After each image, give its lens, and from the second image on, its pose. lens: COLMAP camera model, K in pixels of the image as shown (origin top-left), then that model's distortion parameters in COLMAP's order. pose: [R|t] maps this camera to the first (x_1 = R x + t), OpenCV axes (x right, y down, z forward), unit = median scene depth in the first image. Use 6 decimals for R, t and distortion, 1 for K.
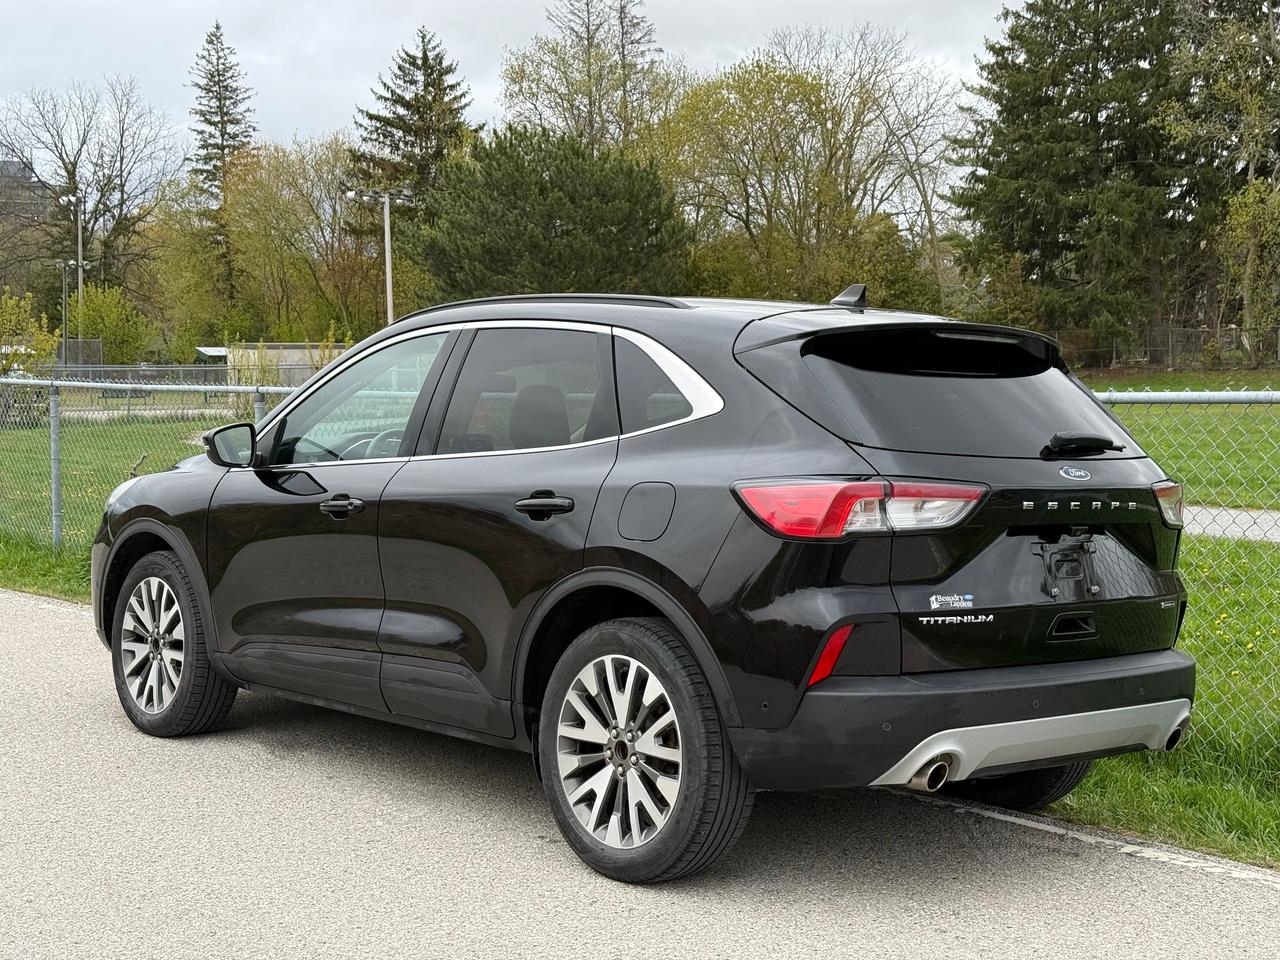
lens RADIAL K [[1803.3, 0, 640.2], [0, 1803.3, 485.7], [0, 0, 1]] dist [0.097281, -0.014502]
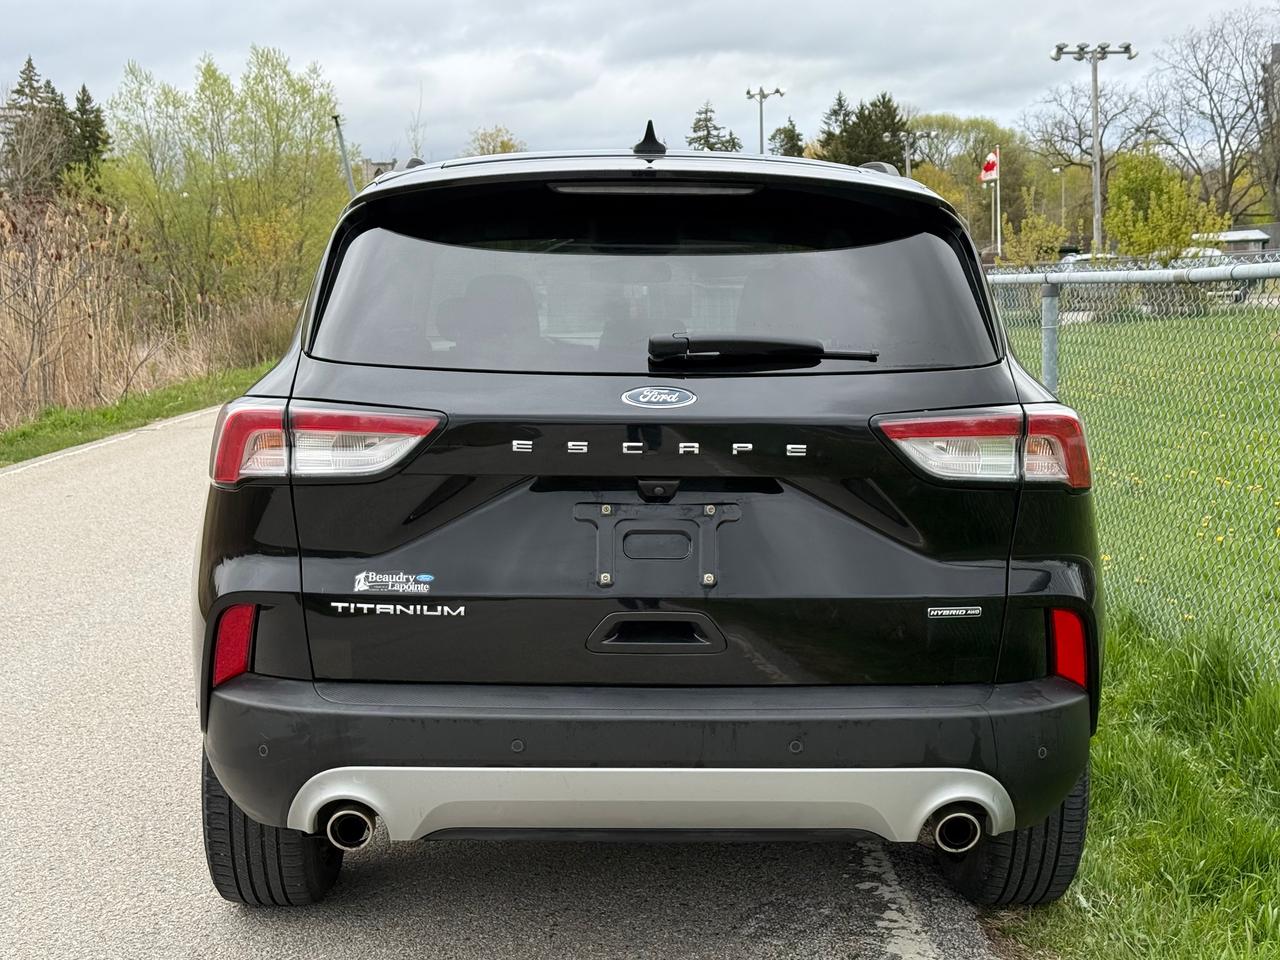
lens RADIAL K [[1803.3, 0, 640.2], [0, 1803.3, 485.7], [0, 0, 1]] dist [0.097281, -0.014502]
pose [[0.770738, 0.039303, -0.635939, 0.680952], [-0.008798, 0.998657, 0.051058, -0.008680], [0.637091, -0.033758, 0.770049, 0.532737]]
